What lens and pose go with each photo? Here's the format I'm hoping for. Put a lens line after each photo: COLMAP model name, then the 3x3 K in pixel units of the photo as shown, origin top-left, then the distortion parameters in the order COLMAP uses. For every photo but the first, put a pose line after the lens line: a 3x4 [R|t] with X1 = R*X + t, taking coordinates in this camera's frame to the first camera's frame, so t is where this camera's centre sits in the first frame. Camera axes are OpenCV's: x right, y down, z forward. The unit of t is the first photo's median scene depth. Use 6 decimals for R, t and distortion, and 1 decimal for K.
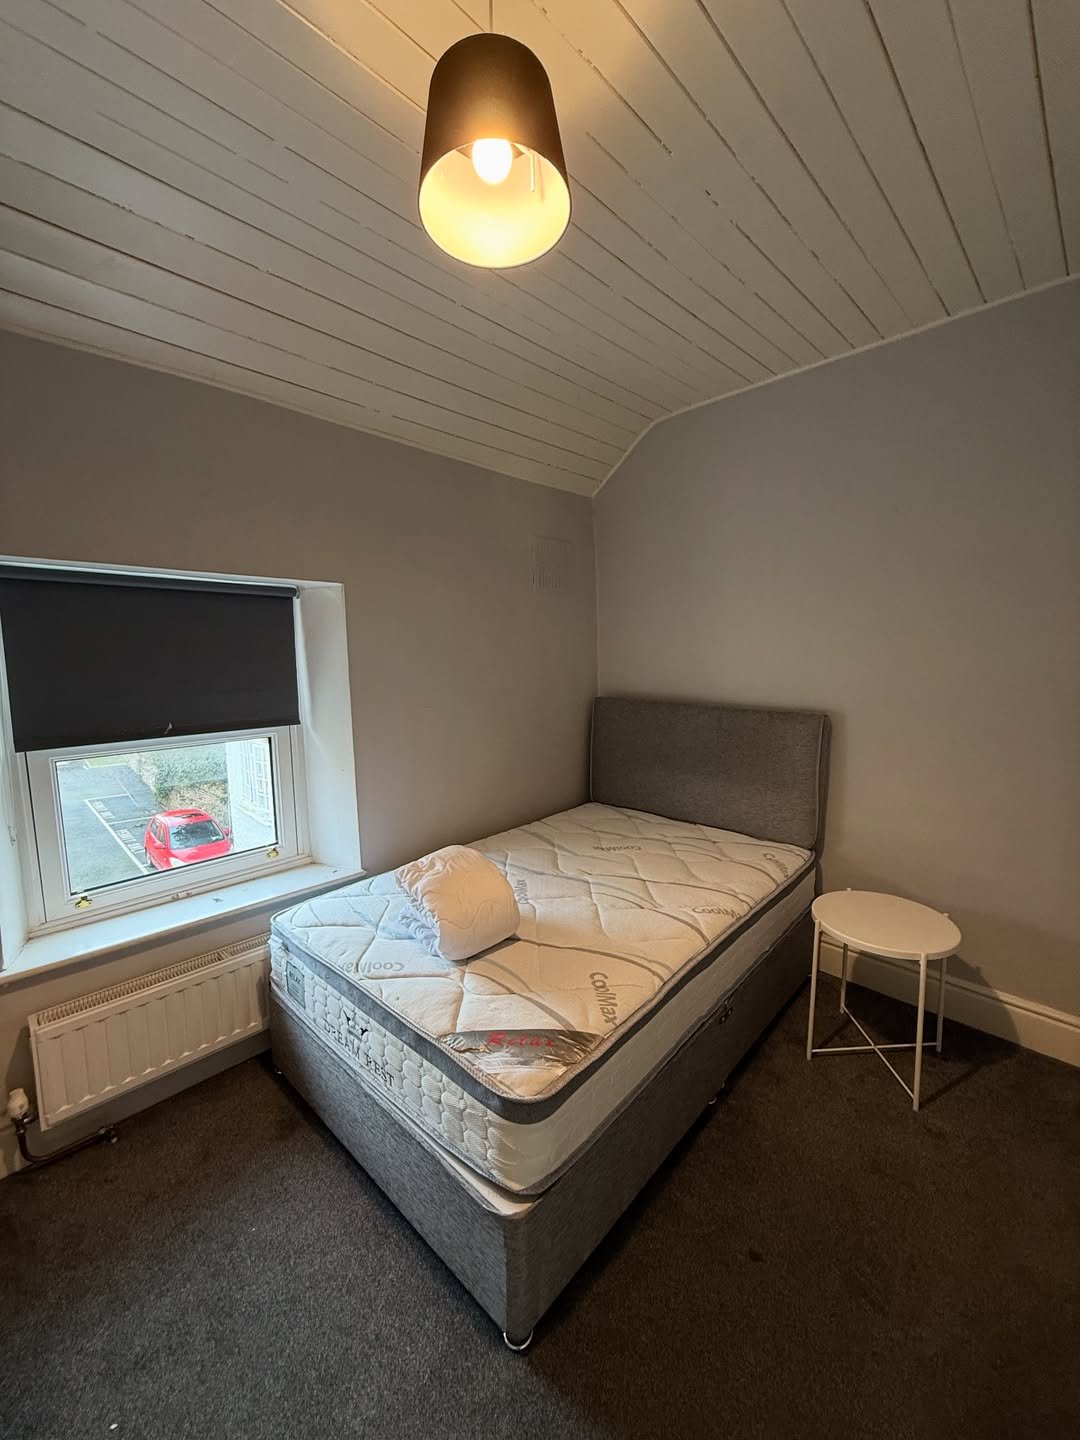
lens RADIAL K [[576.1, 0, 537.8], [0, 576.1, 725.0], [0, 0, 1]] dist [-0.000641, 0.000472]
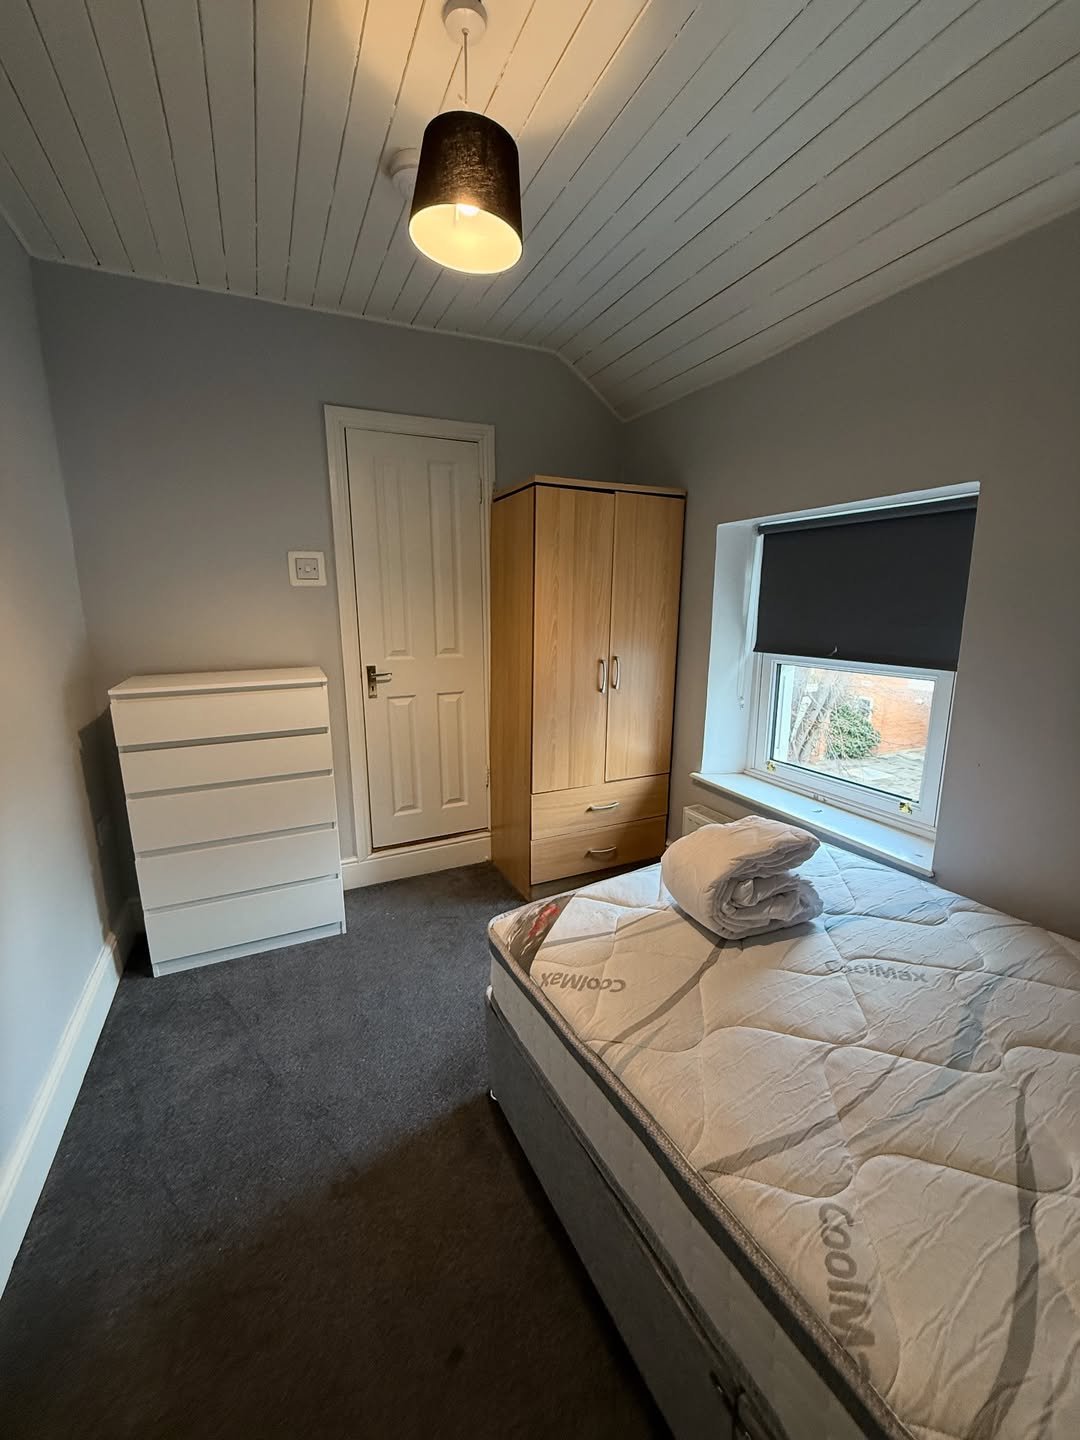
lens RADIAL K [[576.1, 0, 535.9], [0, 576.1, 716.8], [0, 0, 1]] dist [-0.000641, 0.000472]
pose [[-0.345186, 0.196548, -0.917723, 0.644550], [-0.111499, 0.962313, 0.248037, -0.088770], [0.931888, 0.187944, -0.310262, 0.855759]]
